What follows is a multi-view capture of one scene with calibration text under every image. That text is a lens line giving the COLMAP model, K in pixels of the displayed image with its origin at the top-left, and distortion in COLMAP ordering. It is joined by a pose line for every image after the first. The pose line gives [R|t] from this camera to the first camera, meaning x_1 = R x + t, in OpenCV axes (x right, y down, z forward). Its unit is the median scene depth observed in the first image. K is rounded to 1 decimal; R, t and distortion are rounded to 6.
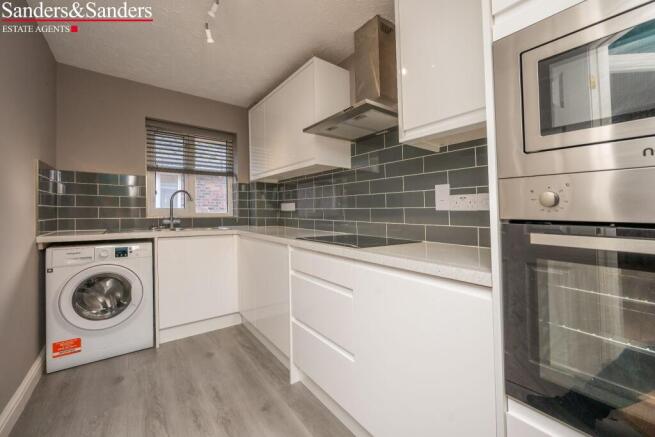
lens RADIAL K [[268.6, 0, 327.5], [0, 268.6, 218.5], [0, 0, 1]] dist [-0.000061, -0.000018]
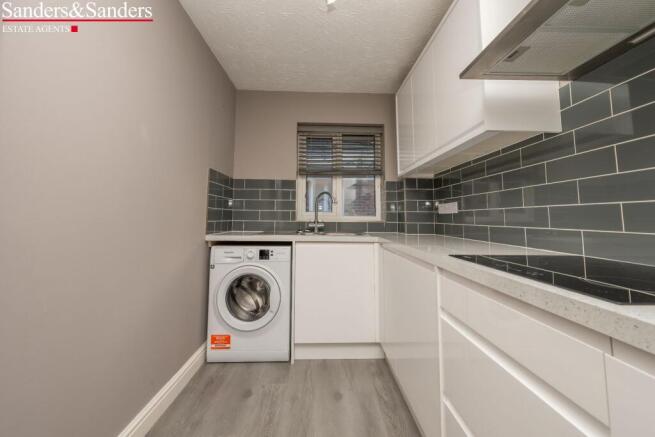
lens RADIAL K [[270.9, 0, 329.7], [0, 270.9, 202.0], [0, 0, 1]] dist [-0.000359, -0.000055]
pose [[0.828004, -0.028044, -0.560020, 0.001024], [-0.019522, 0.996701, -0.078776, 0.005543], [0.560382, 0.076159, 0.824725, 0.281780]]
